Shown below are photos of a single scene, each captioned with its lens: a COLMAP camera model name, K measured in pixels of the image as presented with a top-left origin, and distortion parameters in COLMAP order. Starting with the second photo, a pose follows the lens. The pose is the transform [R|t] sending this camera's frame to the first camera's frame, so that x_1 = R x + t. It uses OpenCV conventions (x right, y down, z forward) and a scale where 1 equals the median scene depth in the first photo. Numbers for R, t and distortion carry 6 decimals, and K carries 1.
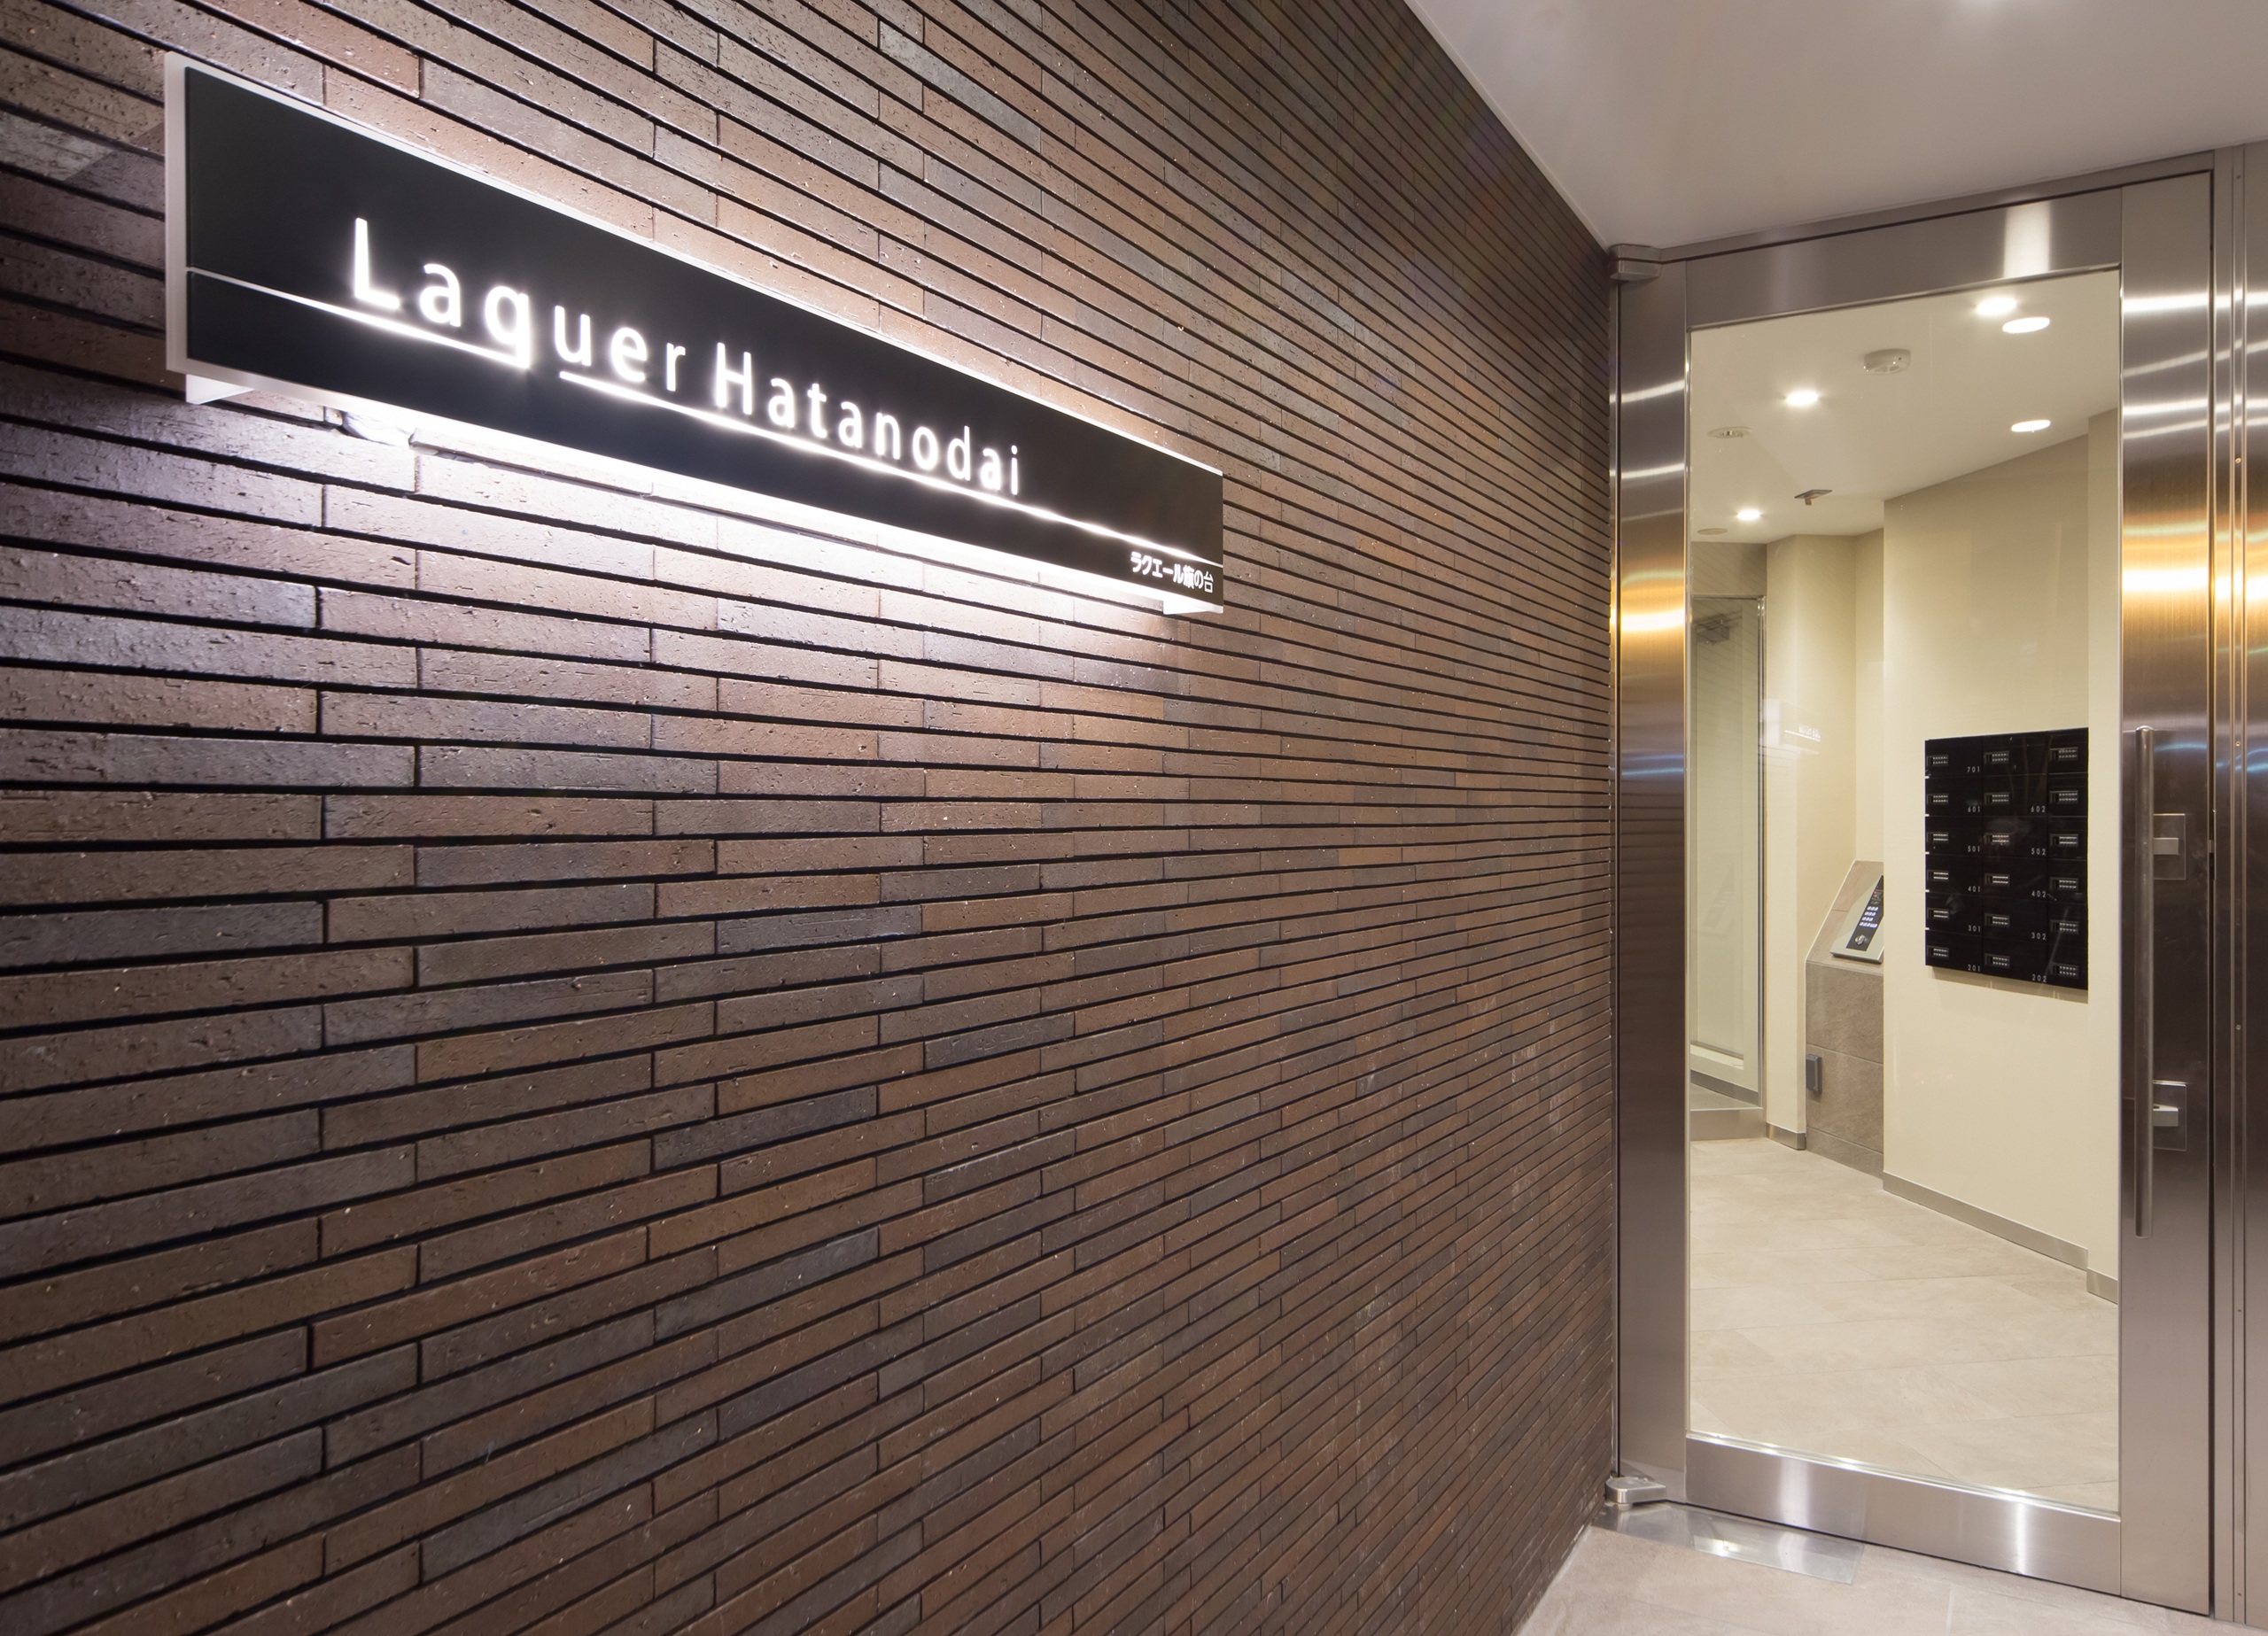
lens RADIAL K [[1484.8, 0, 1134.0], [0, 1484.8, 818.0], [0, 0, 1]] dist [-0.001770, -0.000006]
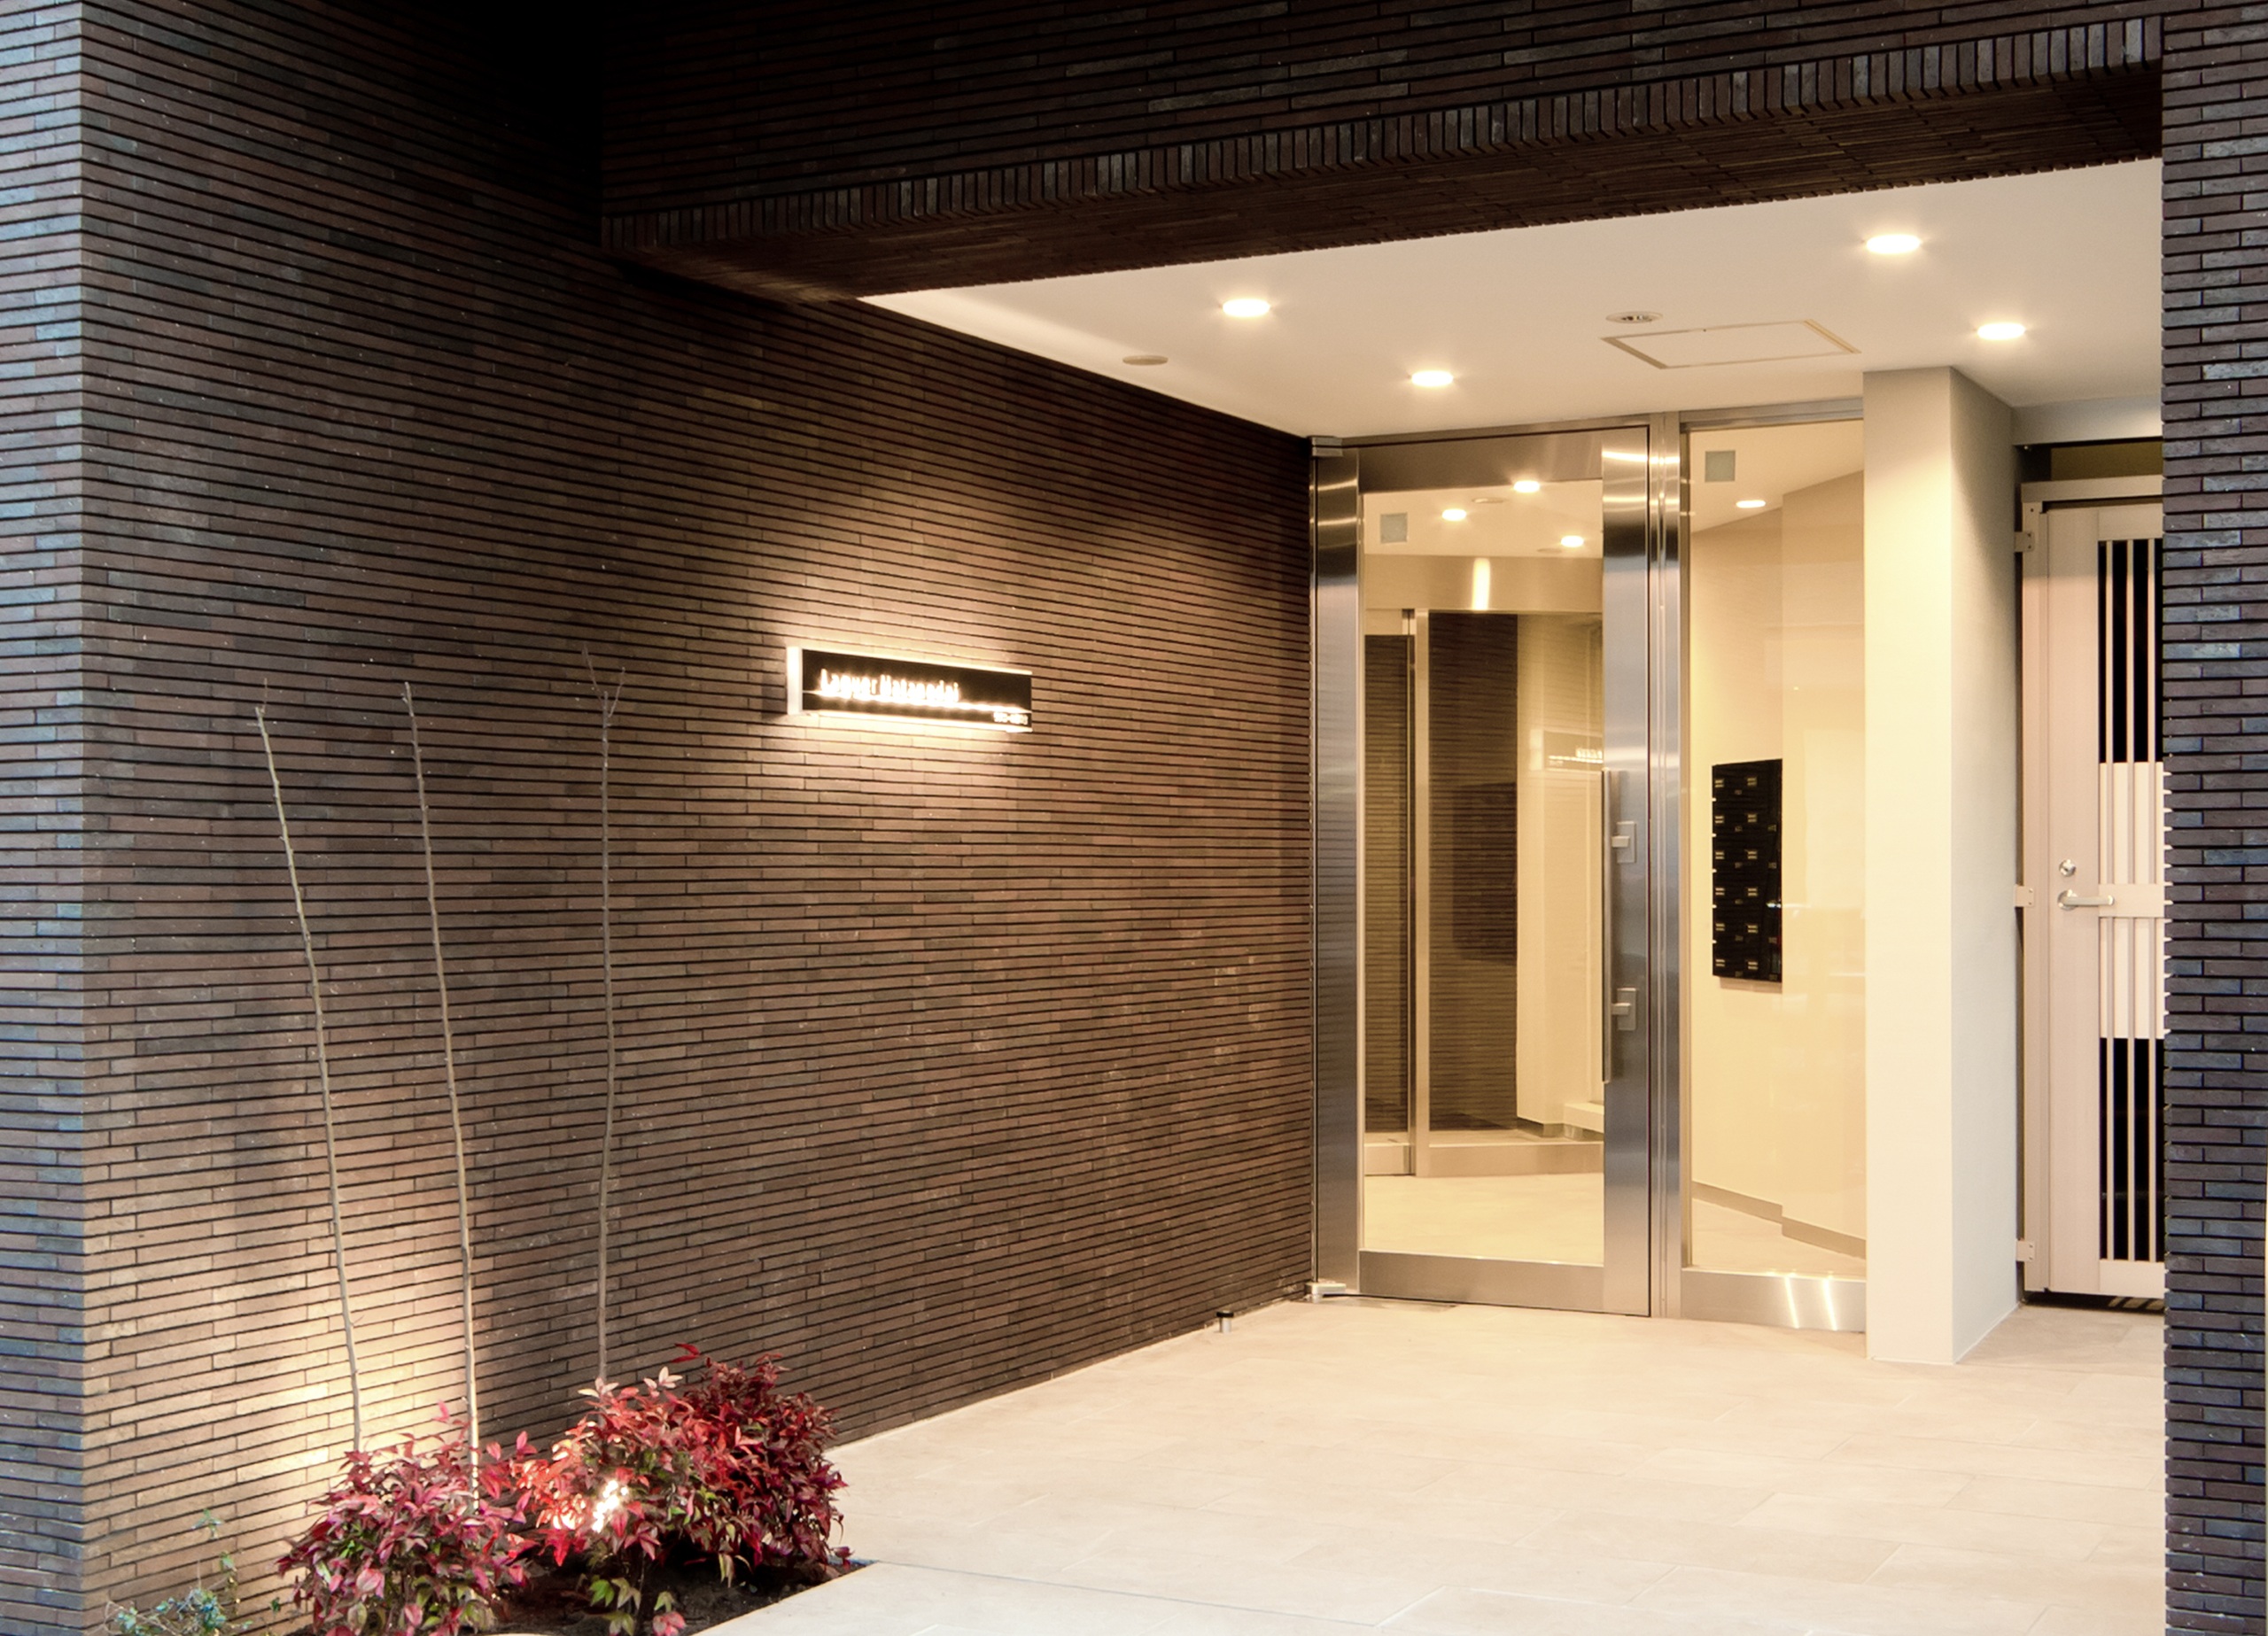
lens RADIAL K [[2970.8, 0, 1134.0], [0, 2970.8, 818.0], [0, 0, 1]] dist [0.006008, 0.001207]
pose [[0.997276, 0.000365, 0.073759, -0.099937], [0.001138, 0.999793, -0.020338, 0.076978], [-0.073751, 0.020366, 0.997069, -2.938162]]
